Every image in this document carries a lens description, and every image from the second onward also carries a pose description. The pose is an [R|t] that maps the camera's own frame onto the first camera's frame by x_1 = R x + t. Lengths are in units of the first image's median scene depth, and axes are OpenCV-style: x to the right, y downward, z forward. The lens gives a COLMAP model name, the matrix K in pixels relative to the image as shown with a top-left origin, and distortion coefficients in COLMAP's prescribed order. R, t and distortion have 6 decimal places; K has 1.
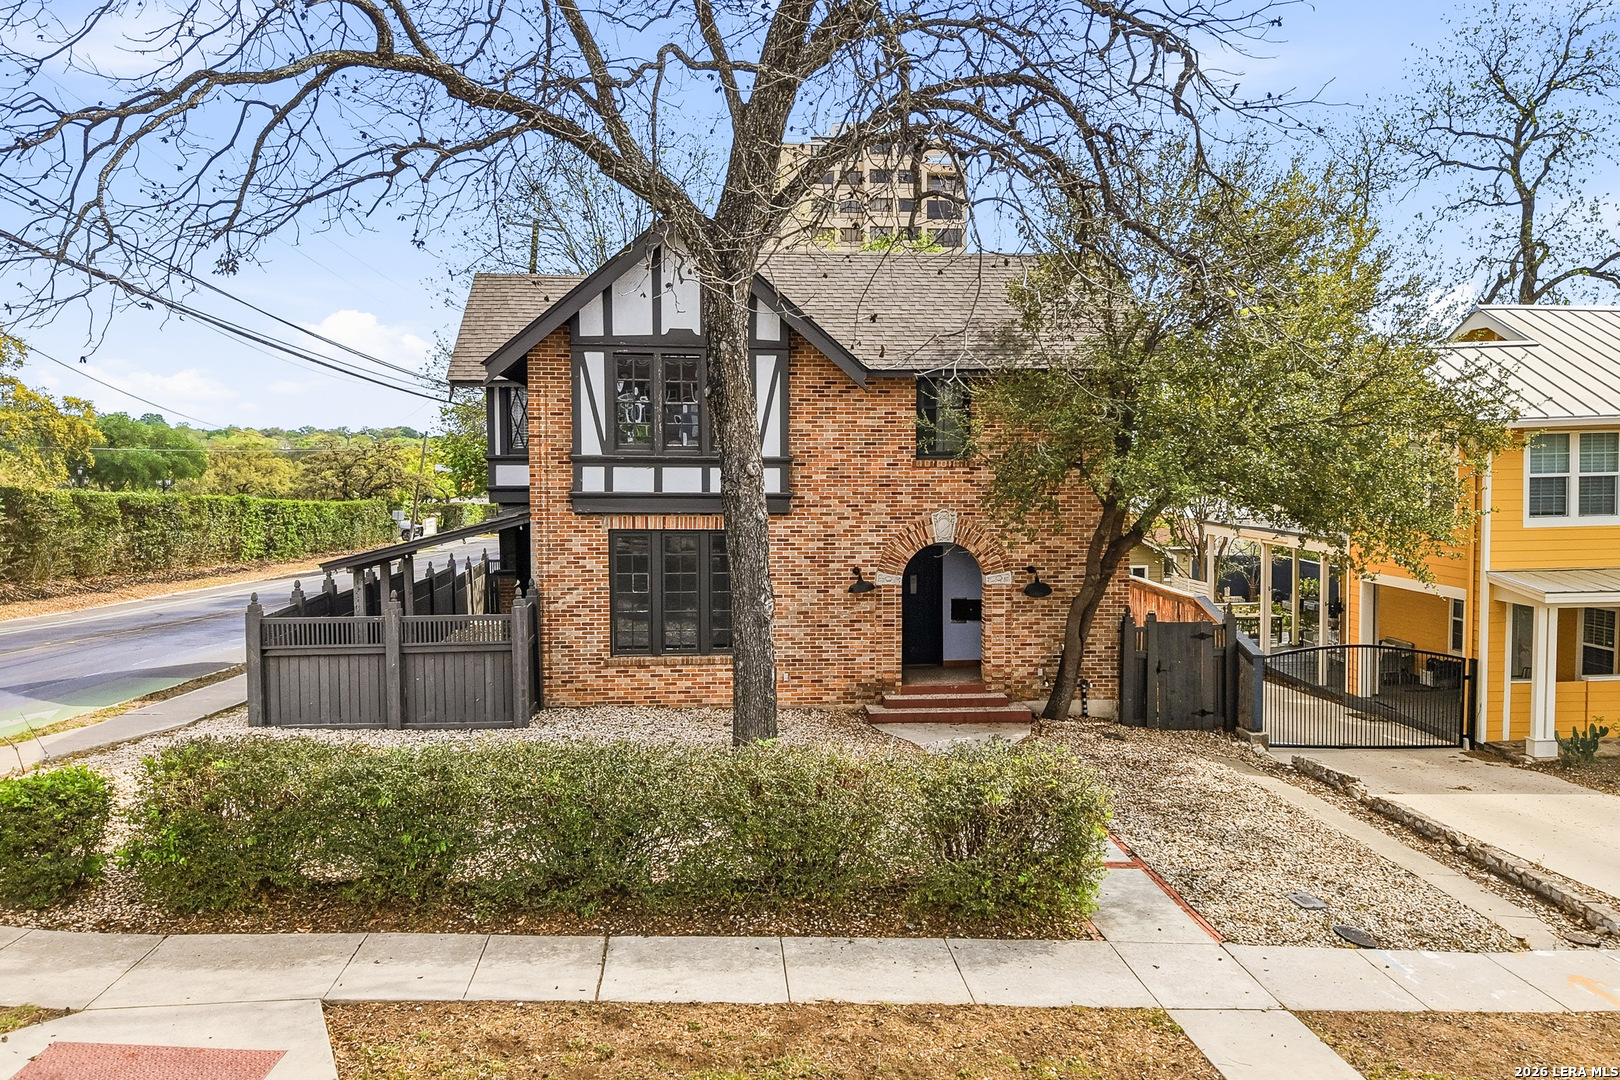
lens RADIAL K [[1177.3, 0, 736.3], [0, 1177.3, 540.6], [0, 0, 1]] dist [0.013847, -0.006186]
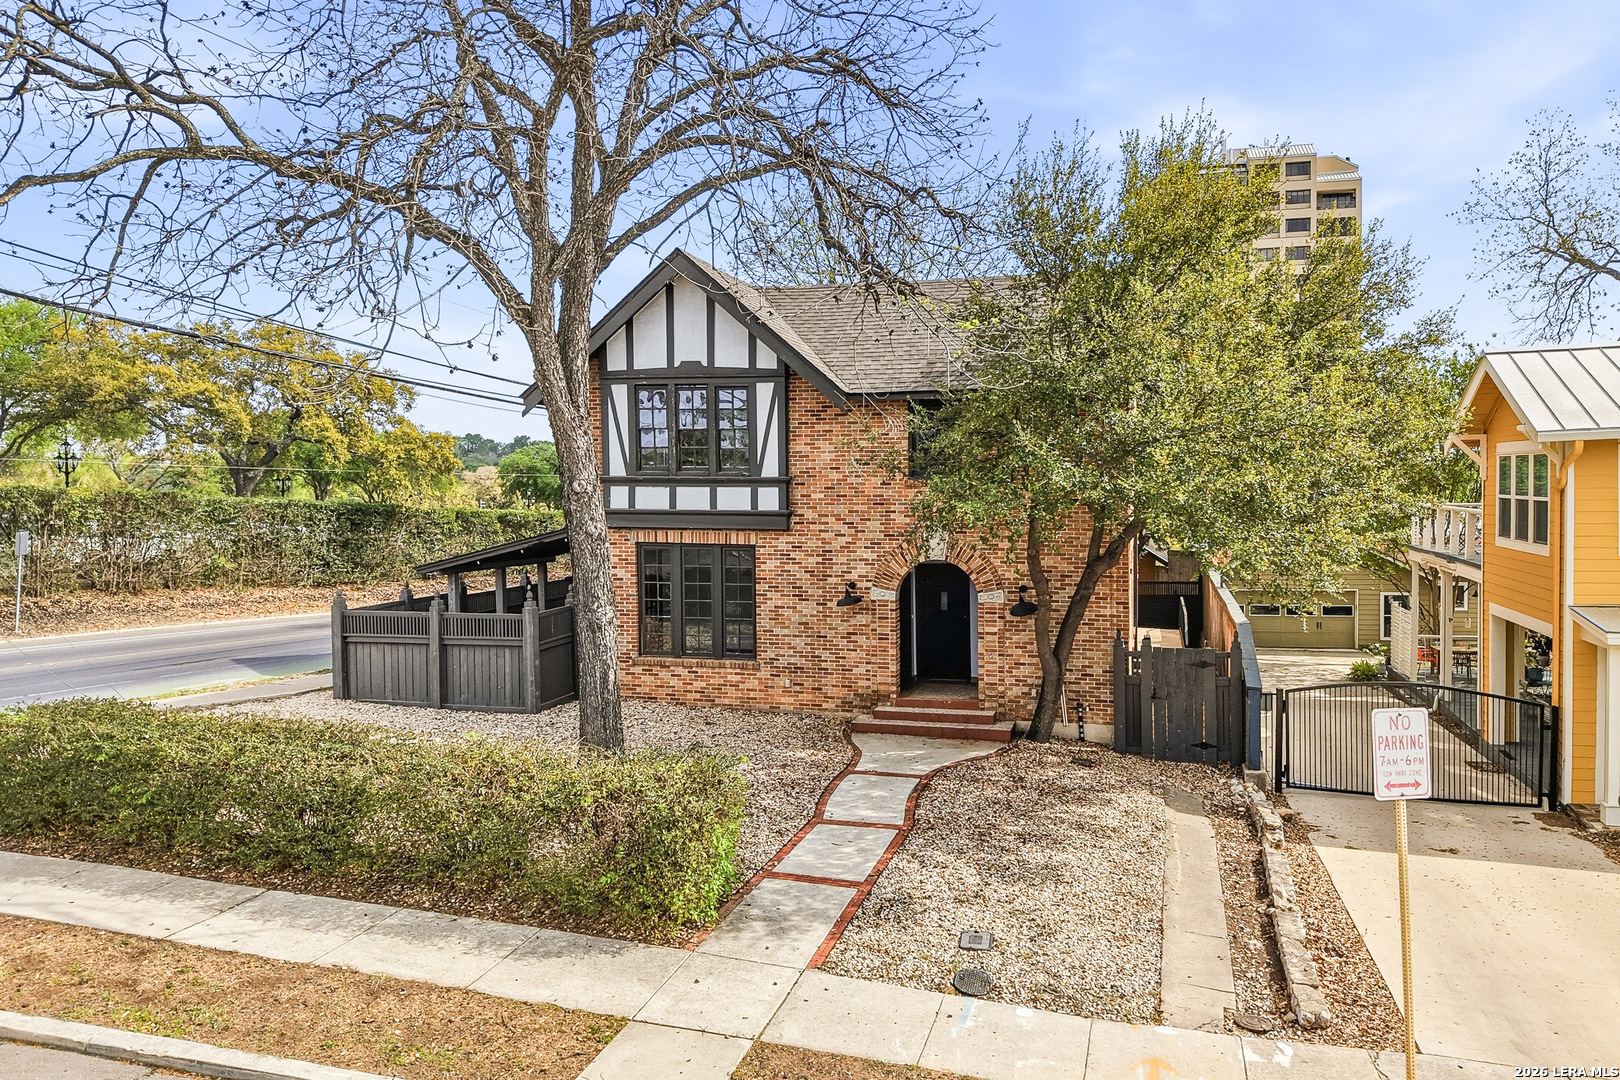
lens RADIAL K [[1079.2, 0, 810.0], [0, 1079.2, 540.0], [0, 0, 1]] dist [0.011664, -0.005149]
pose [[0.950958, 0.014294, -0.308991, 0.369415], [-0.019164, 0.999735, -0.012729, -0.001795], [0.308727, 0.018027, 0.950980, 0.076159]]
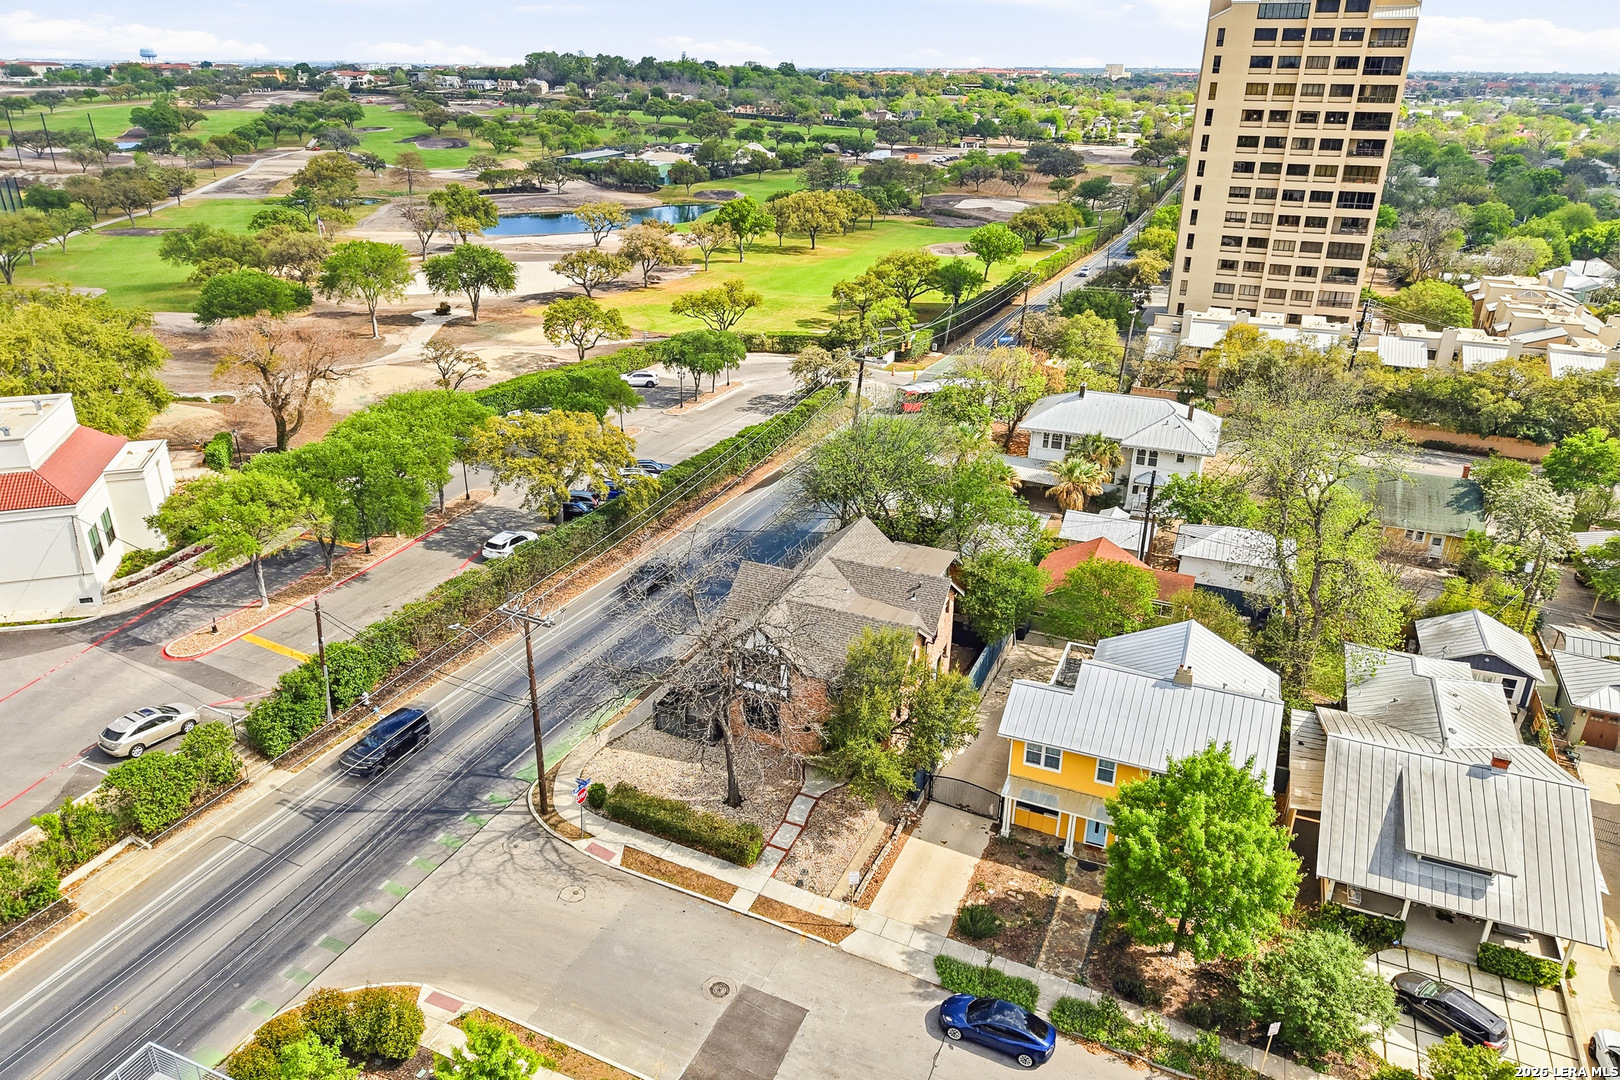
lens RADIAL K [[1079.2, 0, 810.0], [0, 1079.2, 540.0], [0, 0, 1]] dist [0.011664, -0.005149]
pose [[0.913472, 0.182304, -0.363777, 1.130686], [-0.049230, 0.936967, 0.345932, -1.521374], [0.403912, -0.298091, 0.864868, -1.485399]]
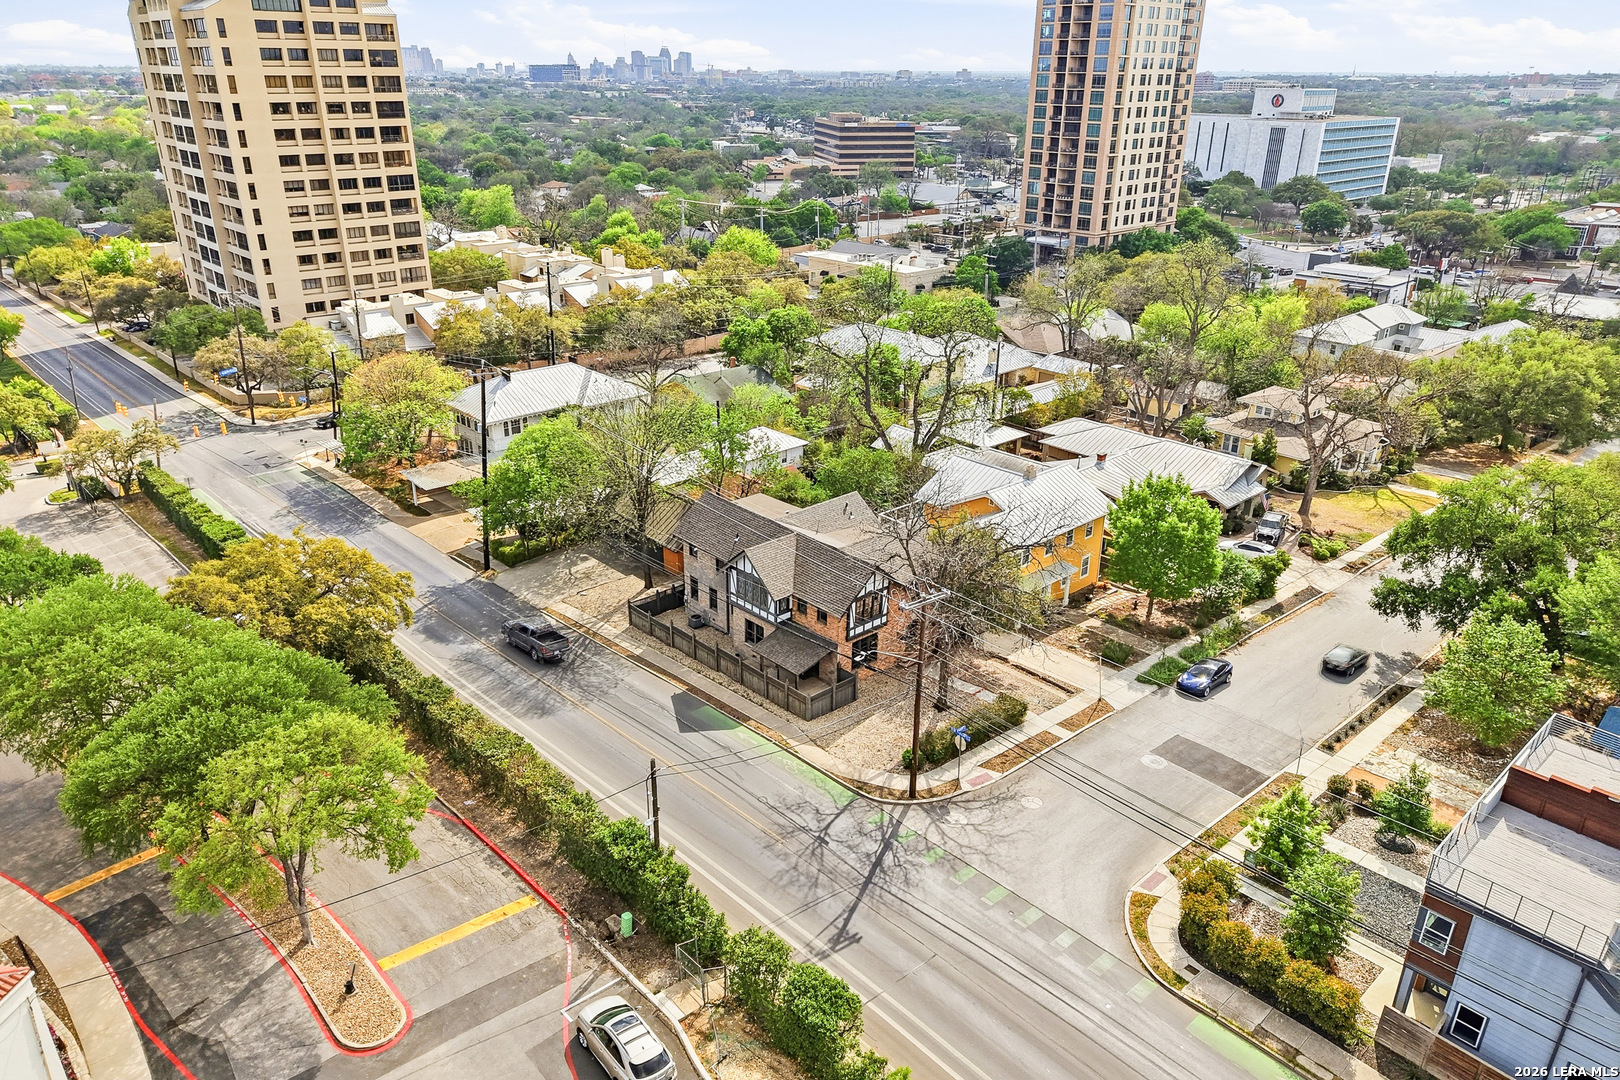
lens RADIAL K [[1079.2, 0, 810.0], [0, 1079.2, 540.0], [0, 0, 1]] dist [0.011664, -0.005149]
pose [[0.748416, -0.248141, 0.615061, -2.197625], [0.031507, 0.939627, 0.340746, -1.463726], [-0.662481, -0.235641, 0.711050, -1.222763]]
